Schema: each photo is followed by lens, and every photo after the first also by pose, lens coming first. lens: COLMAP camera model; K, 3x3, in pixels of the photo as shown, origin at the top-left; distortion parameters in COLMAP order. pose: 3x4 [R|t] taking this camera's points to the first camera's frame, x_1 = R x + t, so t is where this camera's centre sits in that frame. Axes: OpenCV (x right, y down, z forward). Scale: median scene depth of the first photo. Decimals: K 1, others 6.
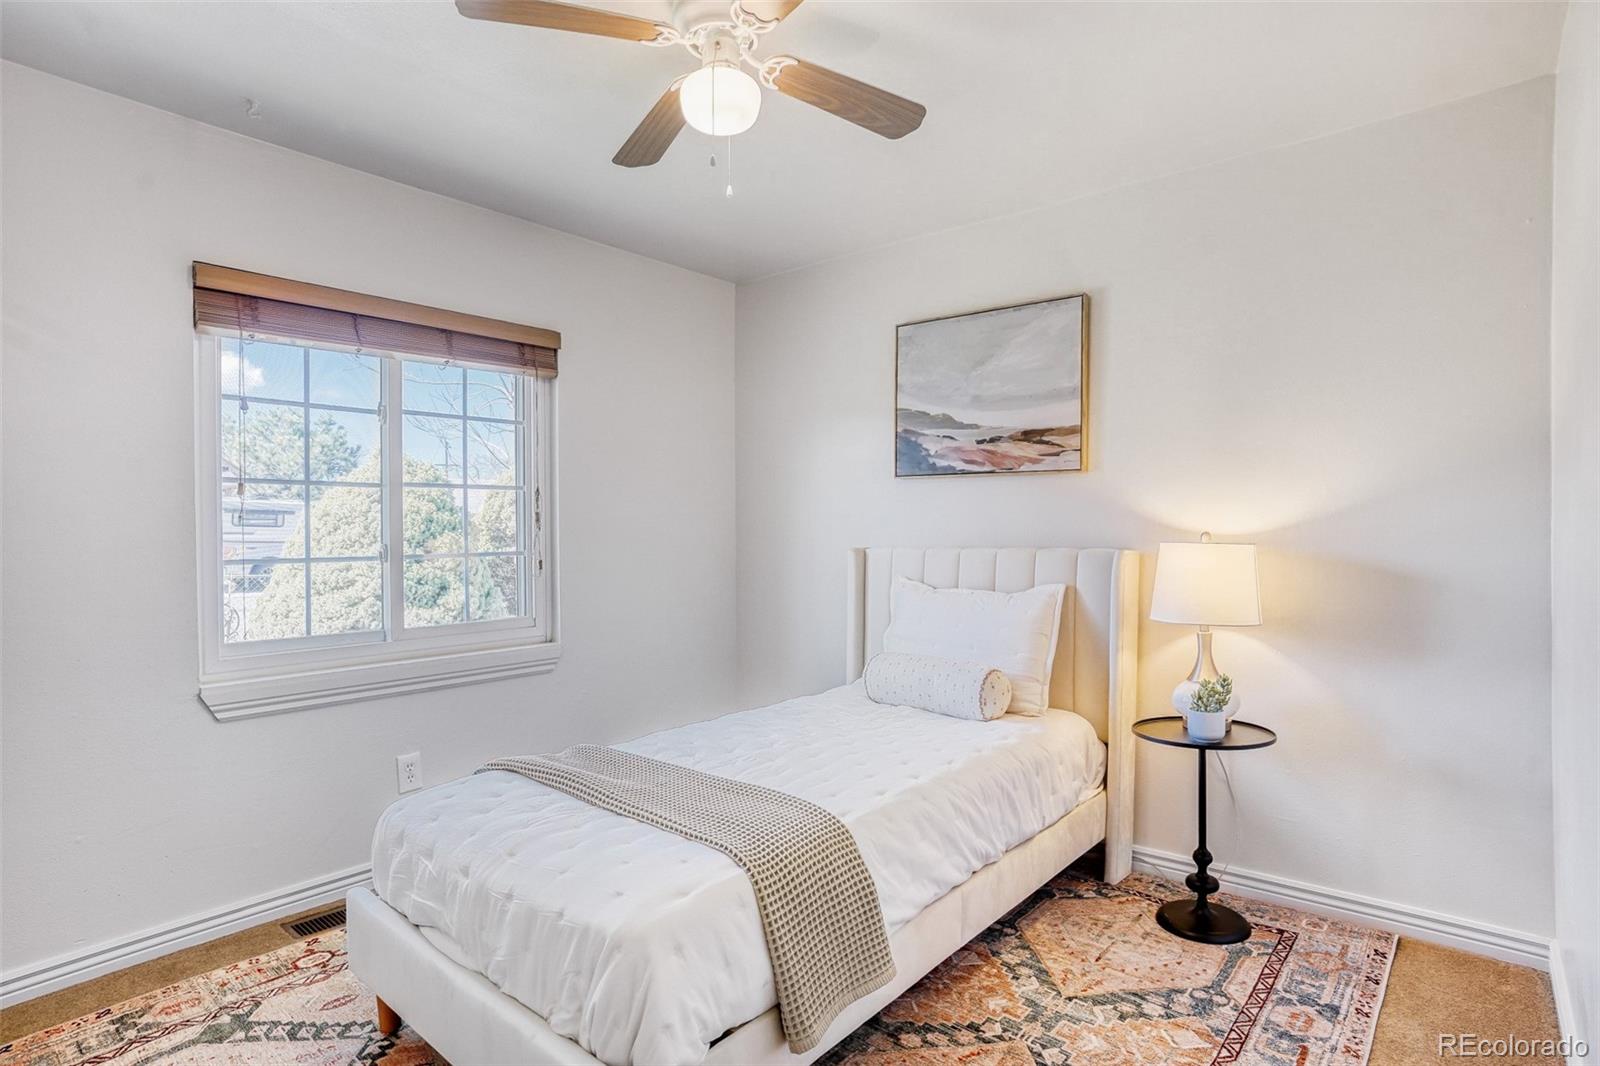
lens RADIAL K [[828.7, 0, 793.7], [0, 828.7, 535.4], [0, 0, 1]] dist [-0.055002, 0.022570]
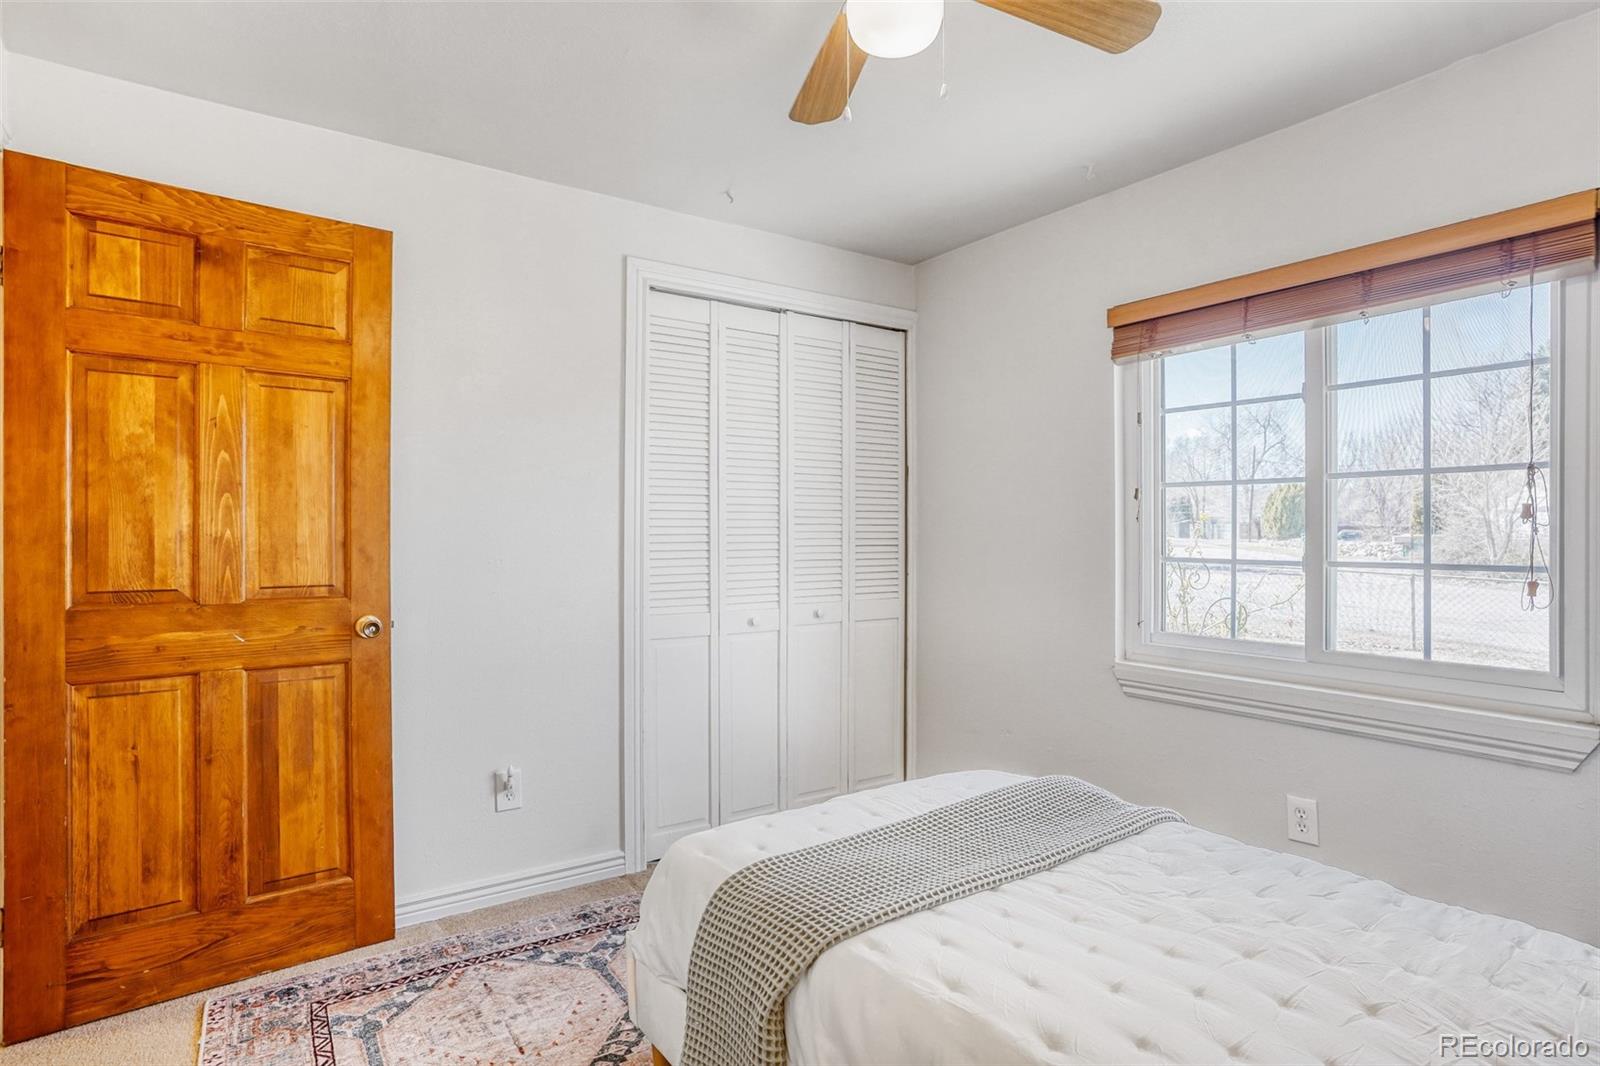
lens RADIAL K [[828.7, 0, 795.9], [0, 828.7, 531.8], [0, 0, 1]] dist [-0.055002, 0.022570]
pose [[-0.245202, -0.002526, -0.969469, 0.458311], [-0.014969, 0.999887, 0.001181, 0.001454], [0.969357, 0.014801, -0.245212, 0.691223]]
